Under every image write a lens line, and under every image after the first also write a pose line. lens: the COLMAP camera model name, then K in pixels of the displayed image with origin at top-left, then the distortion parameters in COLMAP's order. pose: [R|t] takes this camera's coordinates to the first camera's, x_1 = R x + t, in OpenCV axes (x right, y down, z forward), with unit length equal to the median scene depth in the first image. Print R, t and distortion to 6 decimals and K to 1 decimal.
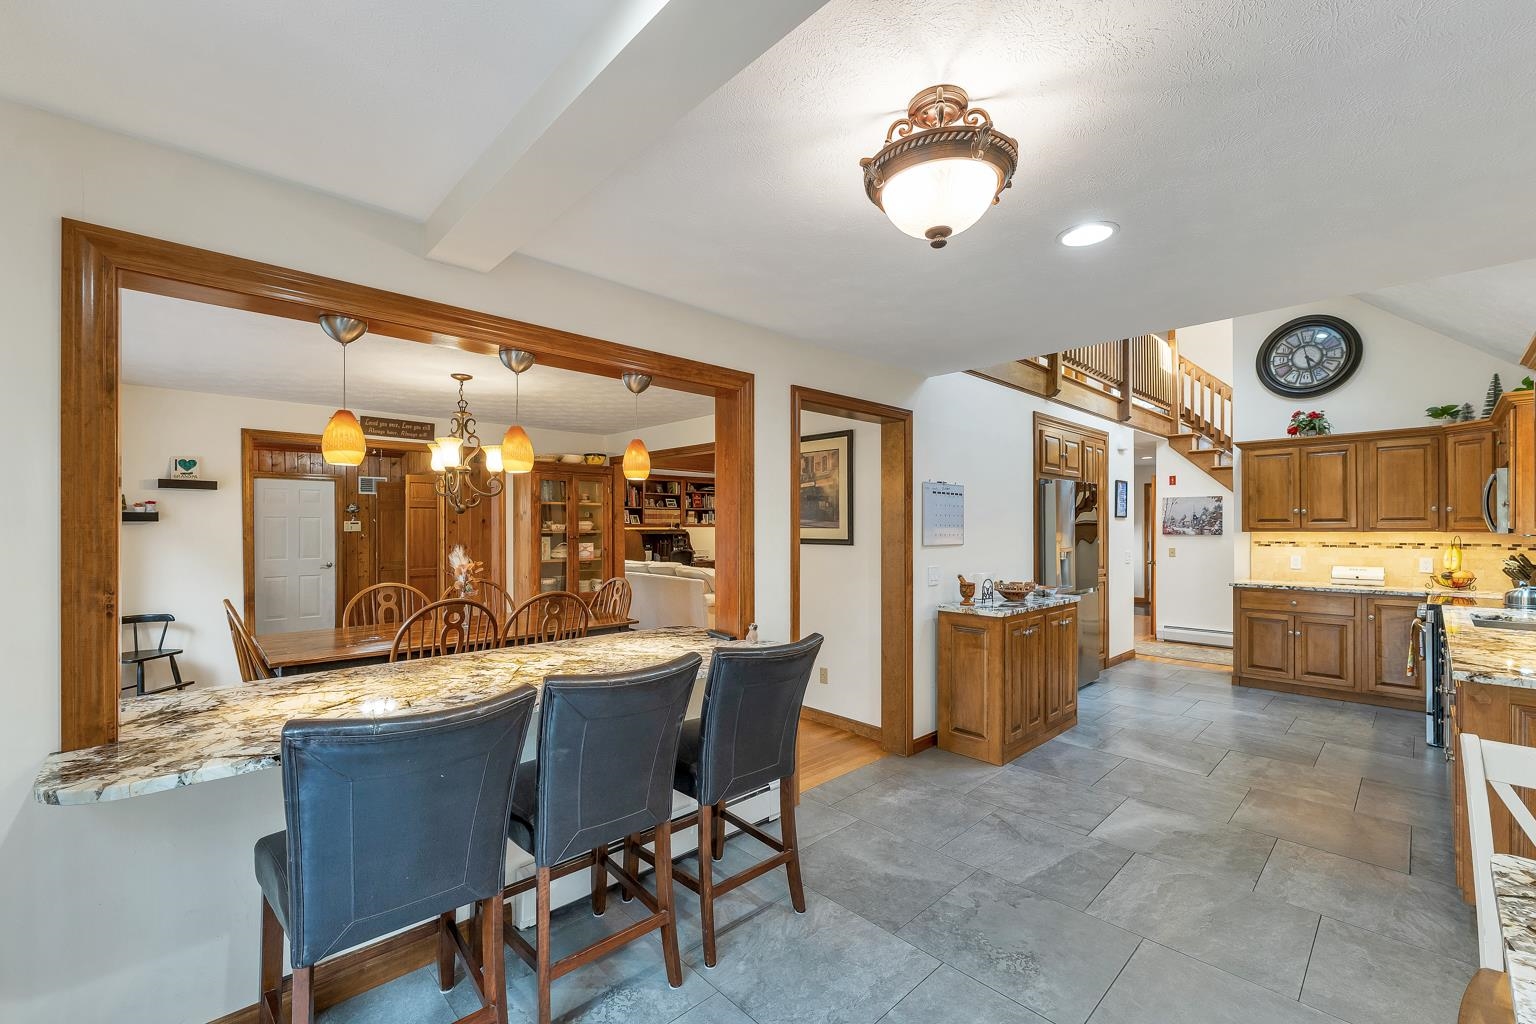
lens RADIAL K [[629.2, 0, 762.0], [0, 629.2, 522.6], [0, 0, 1]] dist [-0.000951, -0.000145]
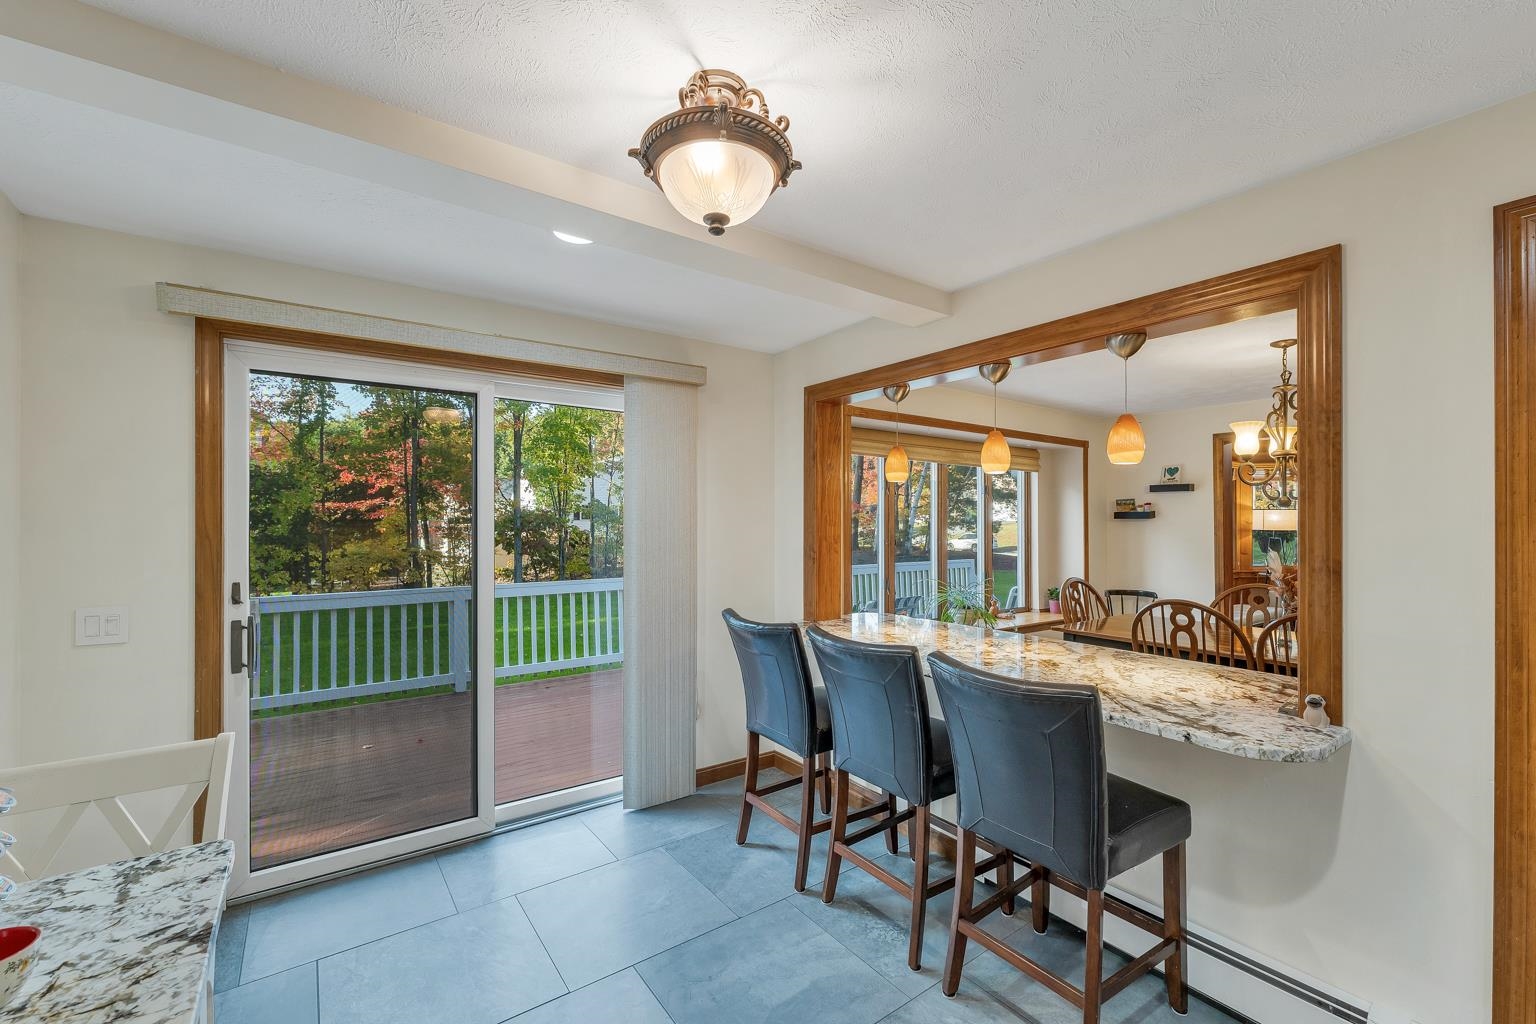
lens RADIAL K [[629.2, 0, 762.0], [0, 629.2, 522.6], [0, 0, 1]] dist [-0.000951, -0.000145]
pose [[-0.137283, 0.000172, -0.990532, 0.394757], [0.003724, 0.999993, -0.000343, 0.003816], [0.990525, -0.003736, -0.137283, 0.381503]]
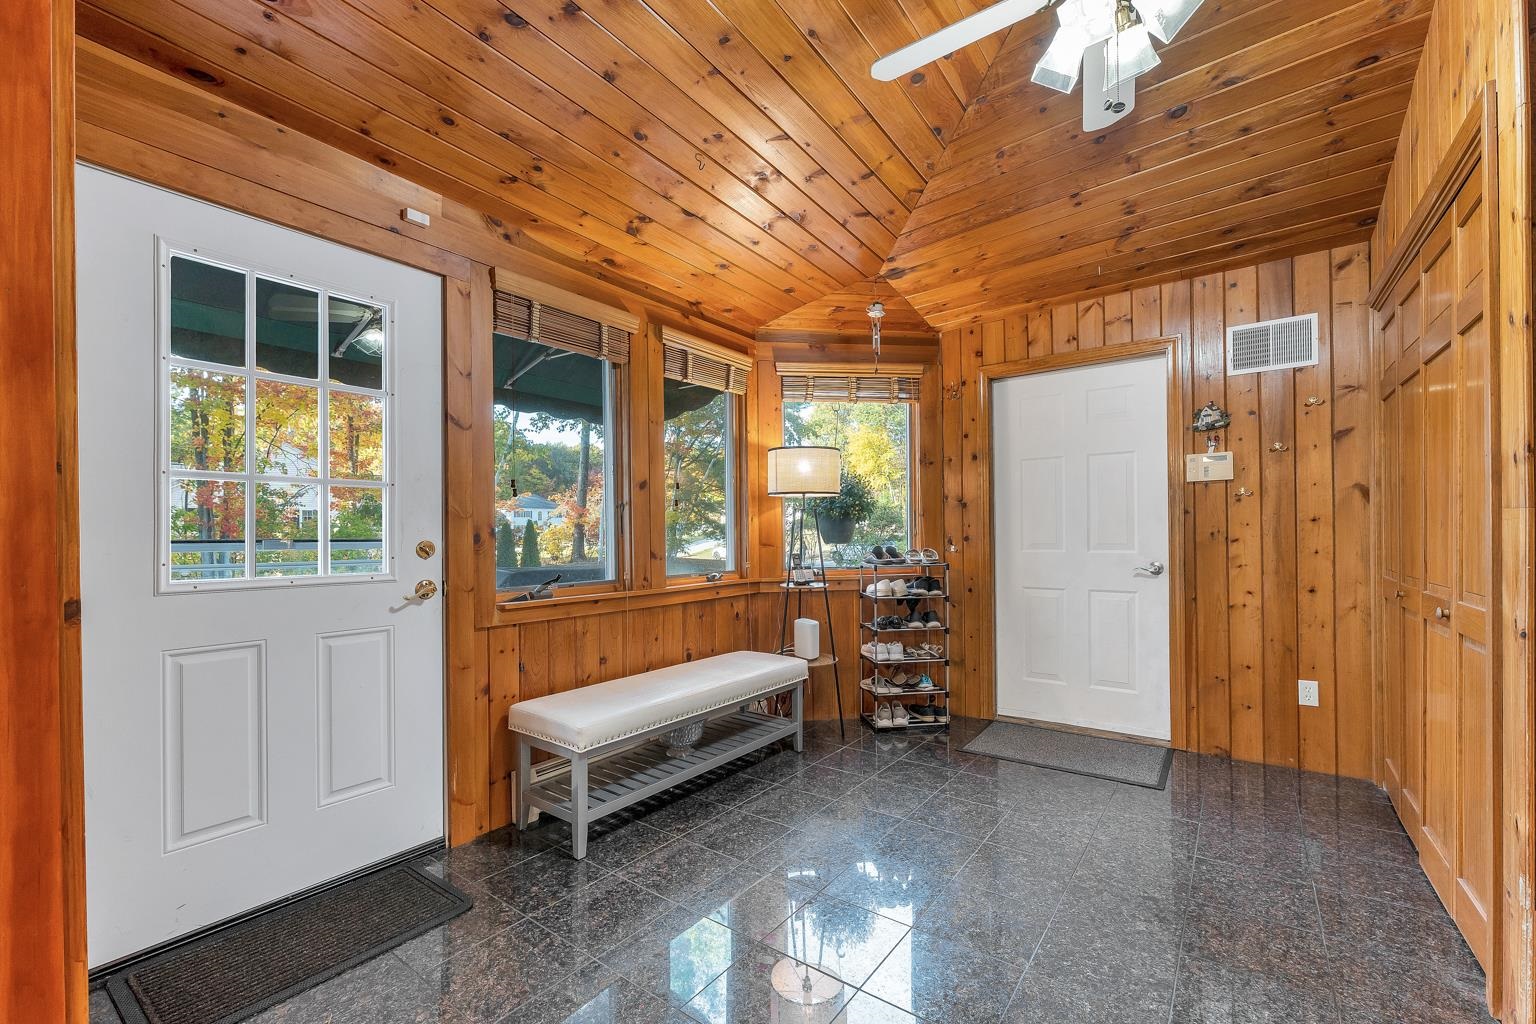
lens RADIAL K [[629.2, 0, 762.0], [0, 629.2, 522.6], [0, 0, 1]] dist [-0.000951, -0.000145]
pose [[0.169135, -0.016087, -0.985462, -0.631939], [0.016061, 0.999779, -0.013564, 0.074609], [0.985462, -0.013533, 0.169356, 1.288611]]
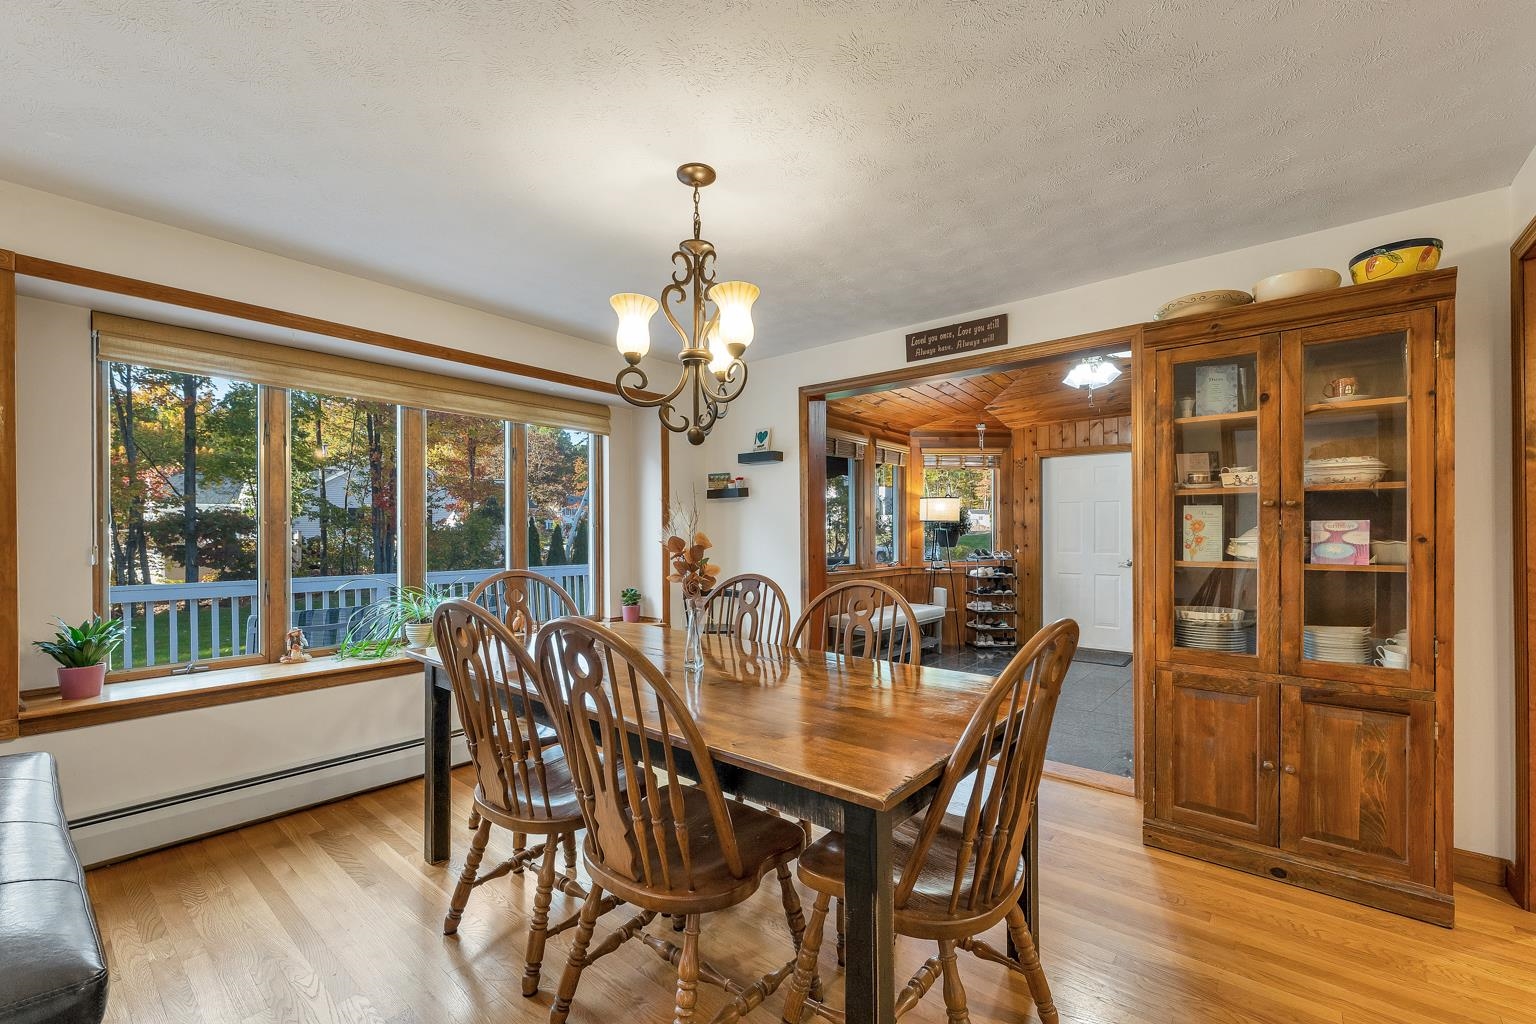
lens RADIAL K [[637.8, 0, 752.7], [0, 637.8, 522.6], [0, 0, 1]] dist [-0.000347, -0.000029]
pose [[0.109880, -0.012603, -0.993865, 0.038340], [0.004885, 0.999914, -0.012140, 0.048922], [0.993933, -0.003521, 0.109932, 0.877296]]
